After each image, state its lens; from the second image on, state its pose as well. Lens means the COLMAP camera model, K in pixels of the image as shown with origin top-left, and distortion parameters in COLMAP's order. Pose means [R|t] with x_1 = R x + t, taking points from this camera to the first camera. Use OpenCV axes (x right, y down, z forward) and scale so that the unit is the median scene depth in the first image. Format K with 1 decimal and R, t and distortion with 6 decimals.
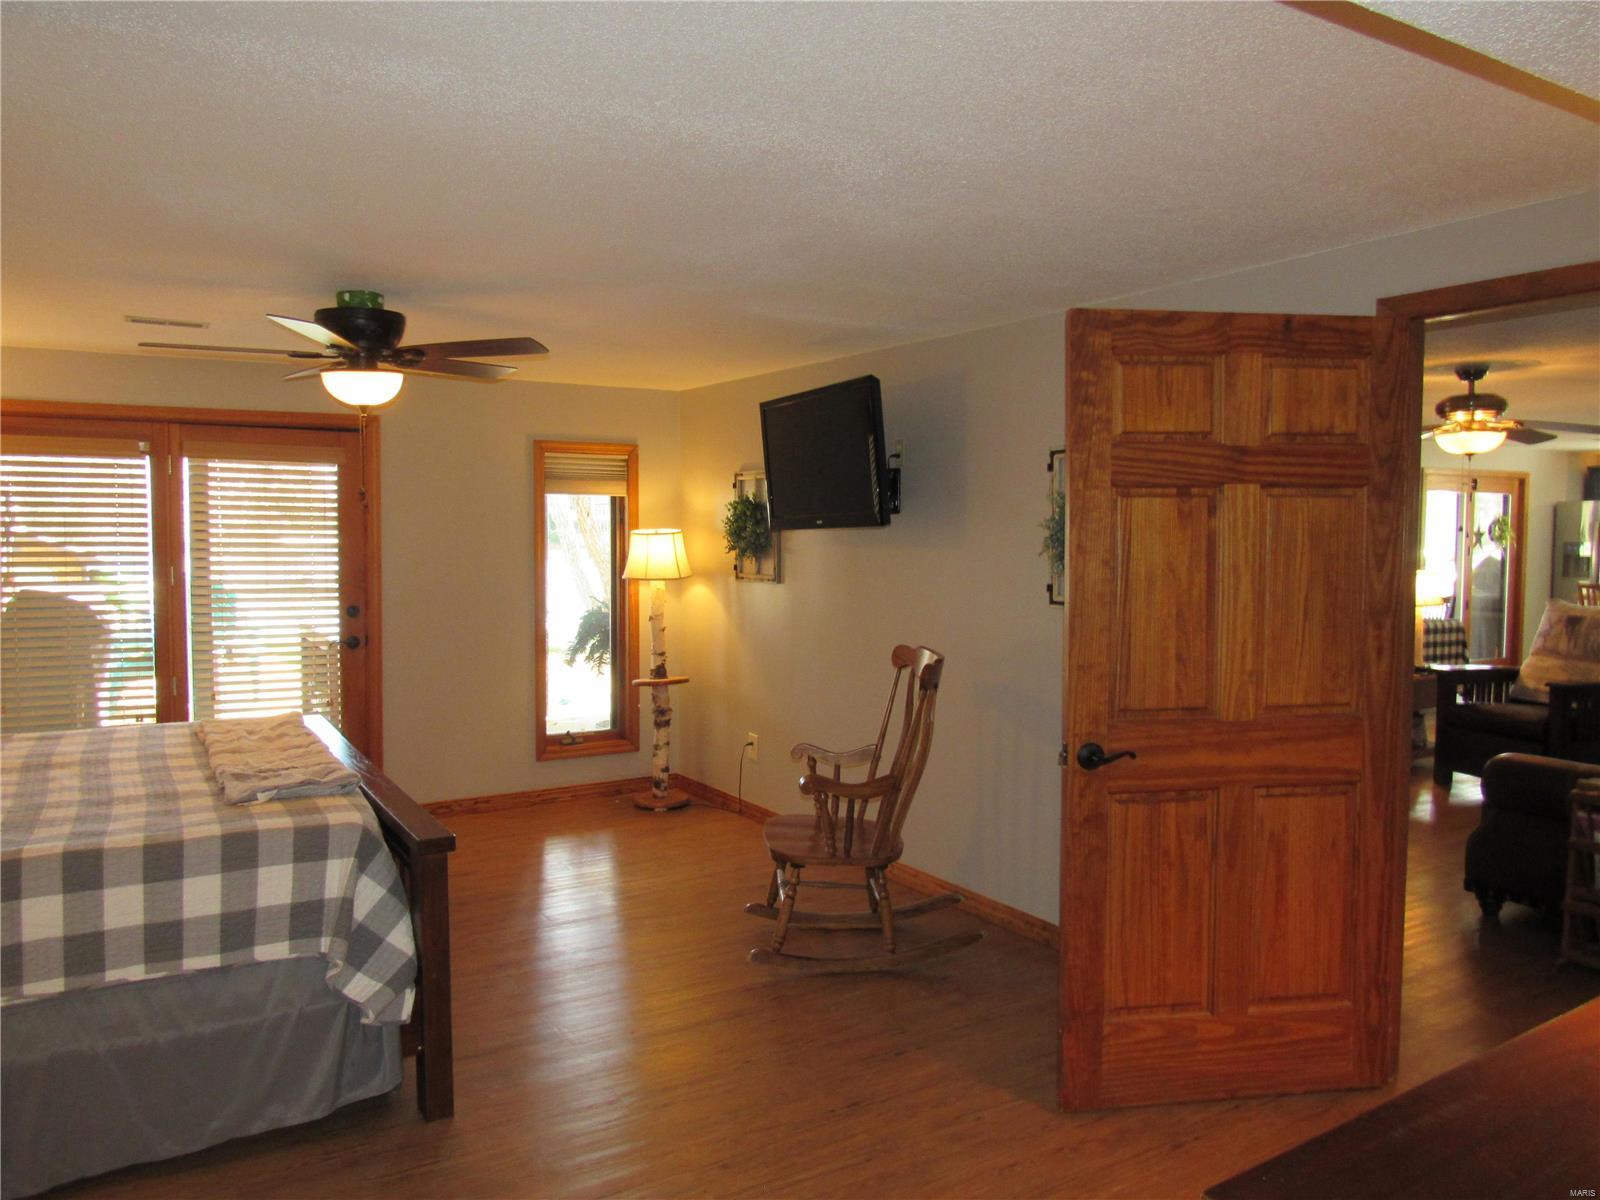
lens RADIAL K [[1152.5, 0, 788.4], [0, 1152.5, 595.7], [0, 0, 1]] dist [-0.023571, 0.005568]
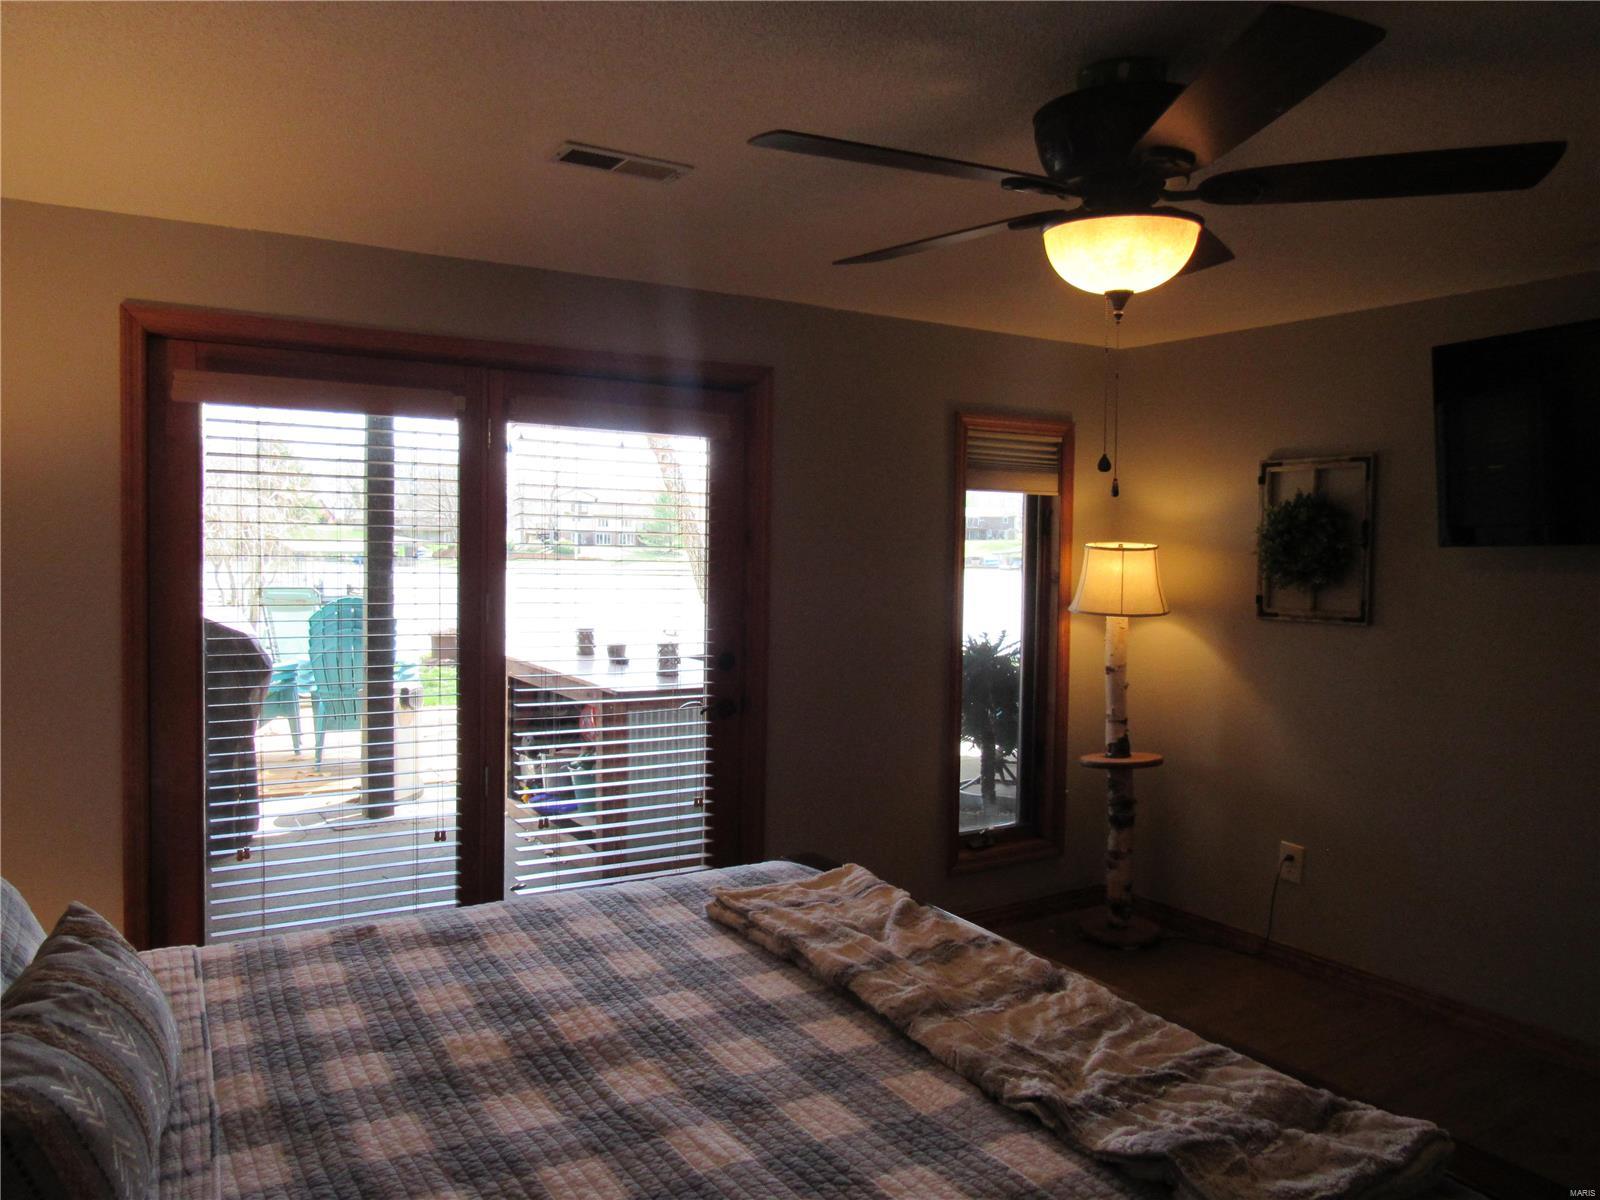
lens RADIAL K [[1152.5, 0, 787.7], [0, 1152.5, 598.1], [0, 0, 1]] dist [-0.023571, 0.005568]
pose [[0.999917, 0.012696, 0.002364, -0.317035], [-0.012674, 0.999875, -0.009461, -0.014920], [-0.002483, 0.009430, 0.999952, 0.304619]]
